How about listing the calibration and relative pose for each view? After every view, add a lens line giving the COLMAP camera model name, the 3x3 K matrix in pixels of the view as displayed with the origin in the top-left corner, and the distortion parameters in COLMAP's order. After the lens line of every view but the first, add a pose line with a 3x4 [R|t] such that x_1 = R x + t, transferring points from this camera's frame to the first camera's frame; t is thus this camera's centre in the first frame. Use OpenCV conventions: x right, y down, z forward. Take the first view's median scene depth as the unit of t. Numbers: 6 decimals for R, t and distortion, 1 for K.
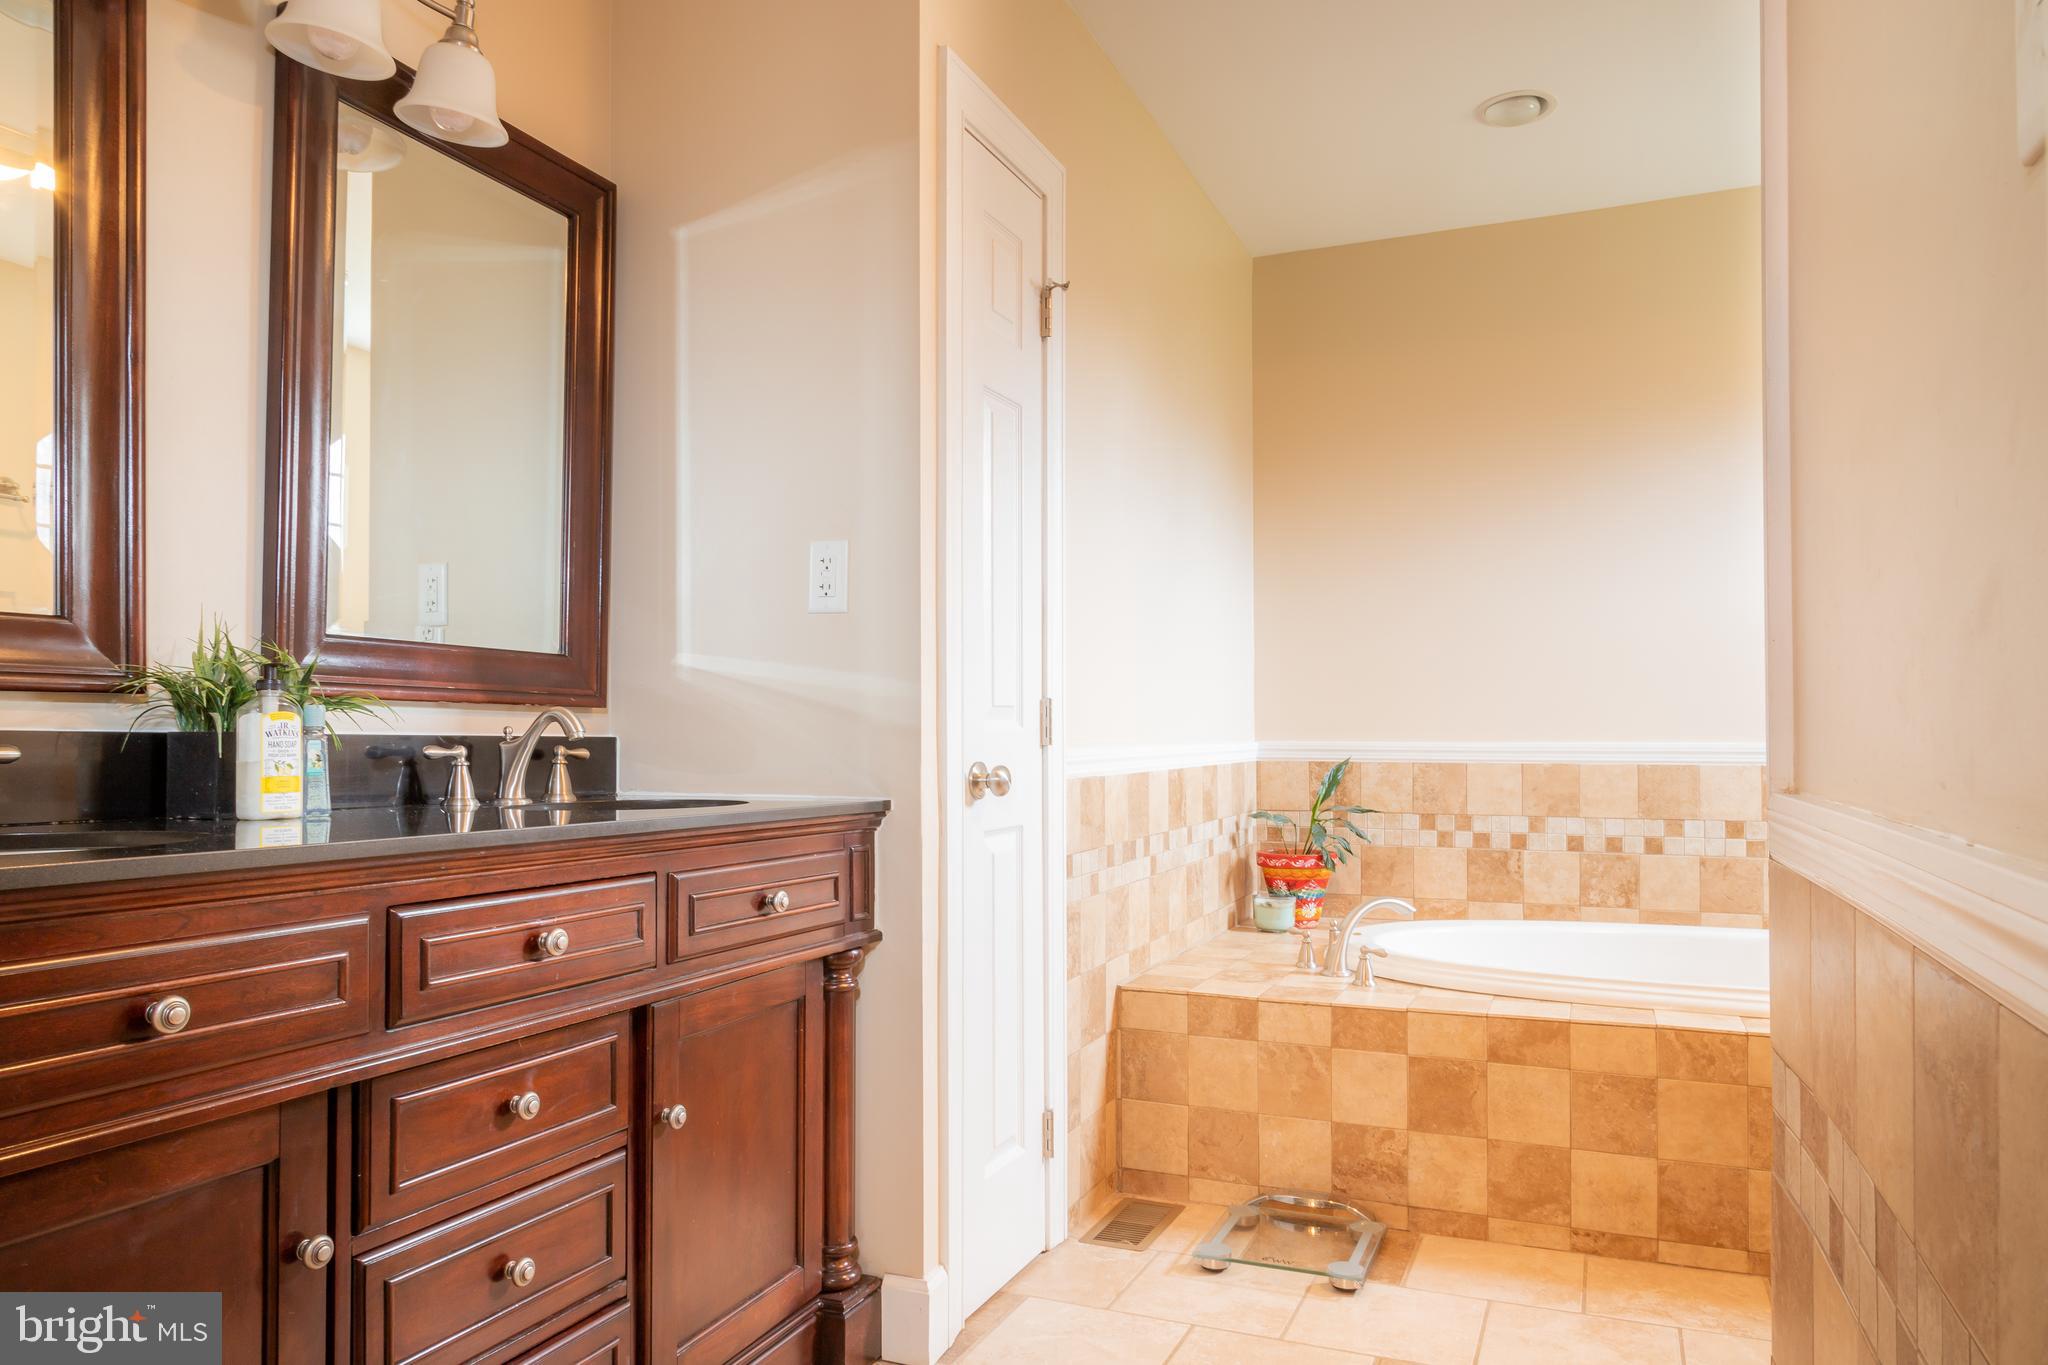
lens RADIAL K [[1391.2, 0, 1025.4], [0, 1391.2, 714.1], [0, 0, 1]] dist [0.004639, -0.002555]
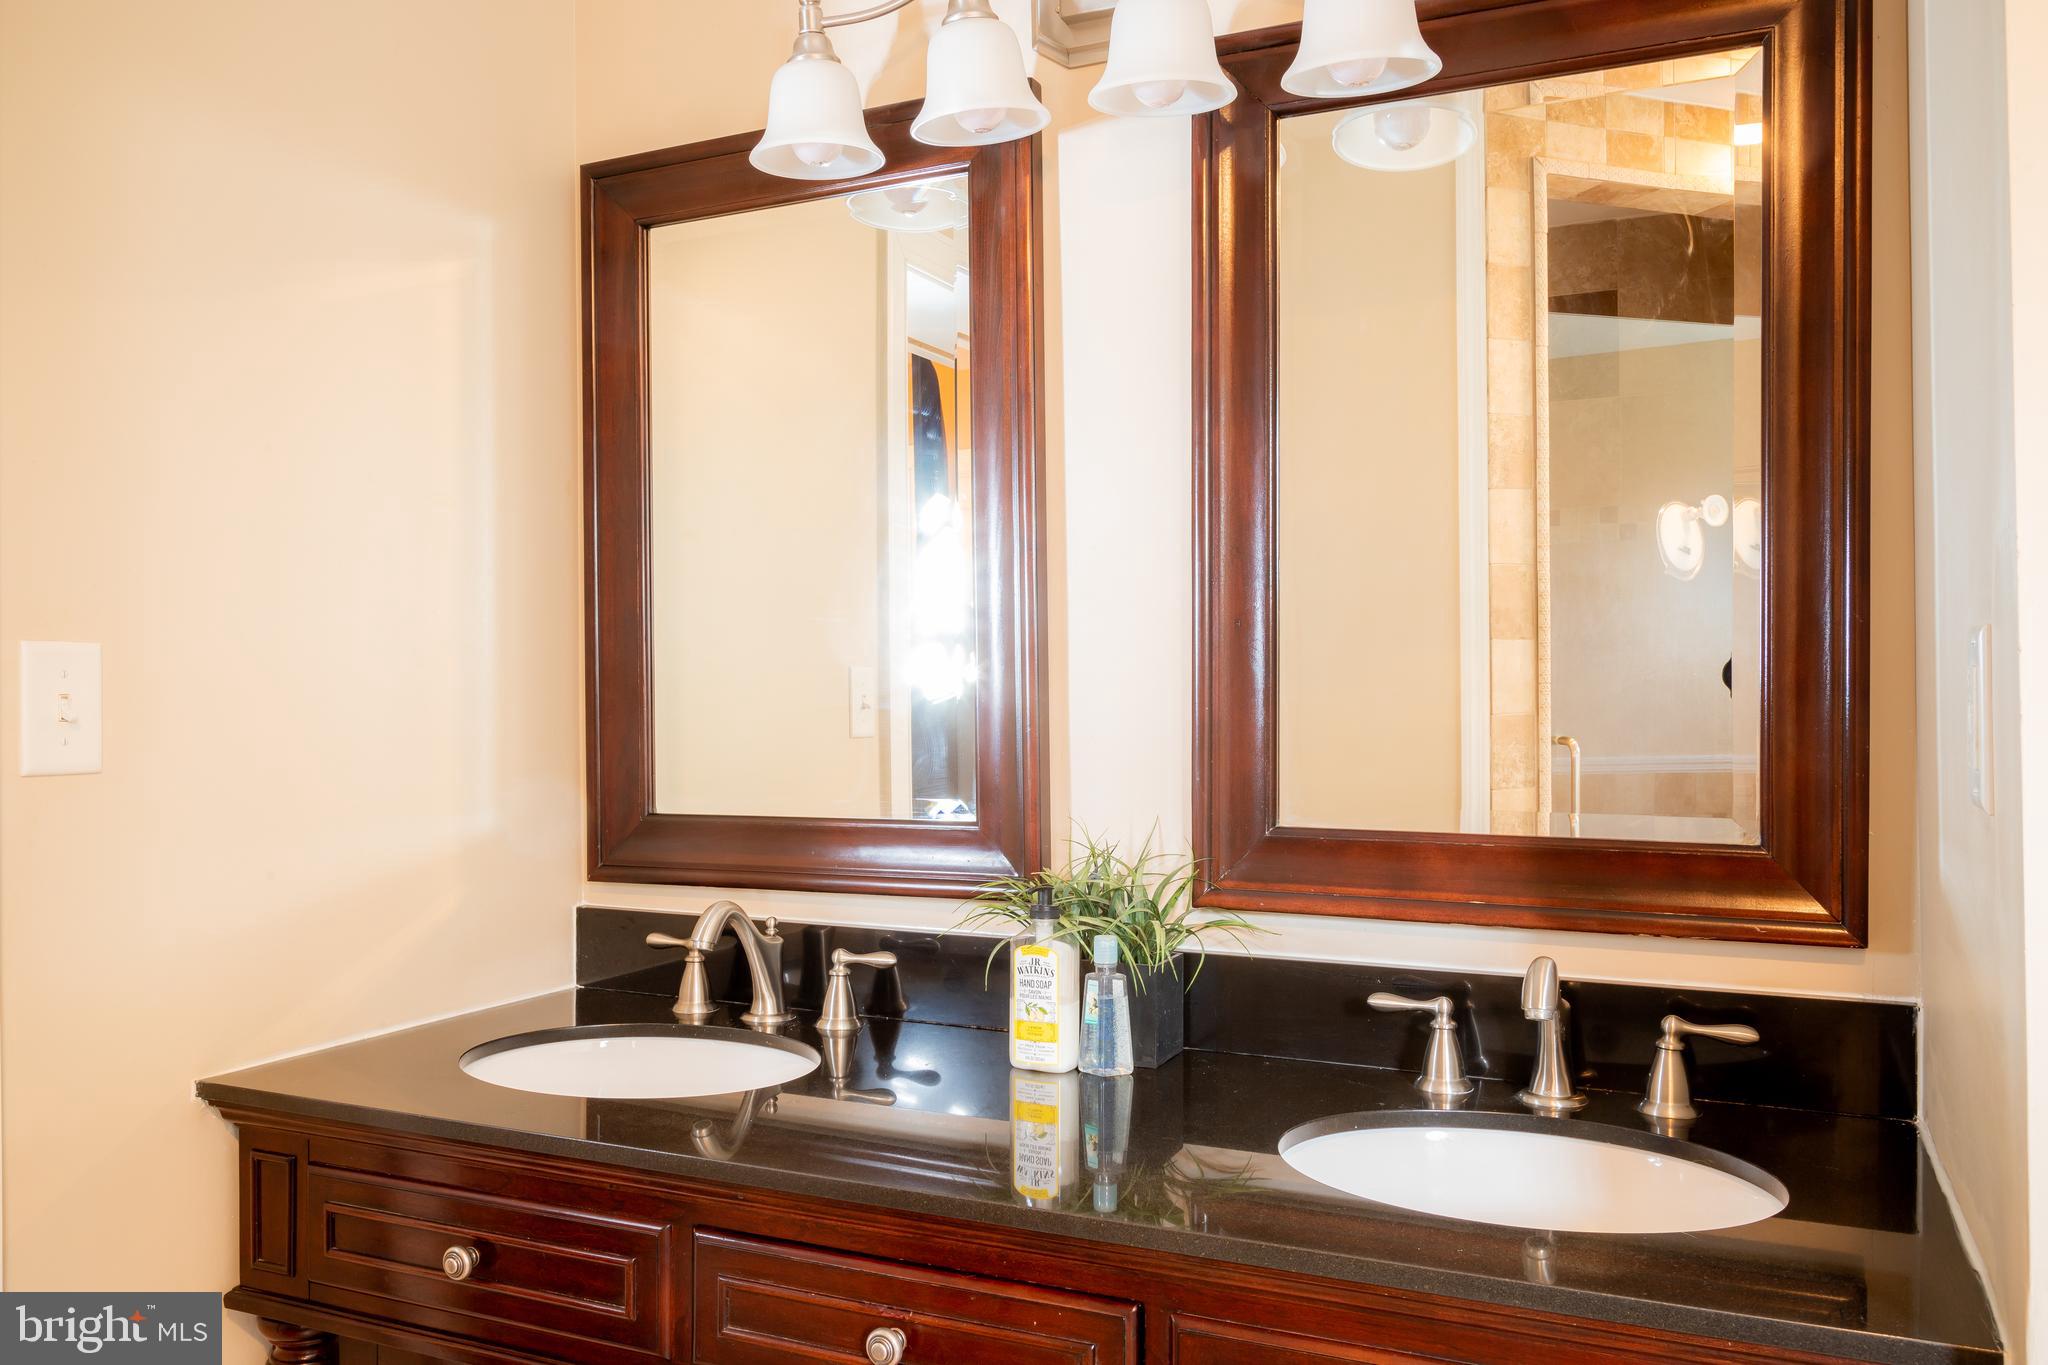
lens RADIAL K [[1661.8, 0, 1024.0], [0, 1661.8, 682.5], [0, 0, 1]] dist [-0.001416, -0.000814]
pose [[-0.055041, 0.012102, -0.998411, 0.383998], [0.031450, 0.999451, 0.010381, -0.139261], [0.997989, -0.030828, -0.055392, 0.851642]]
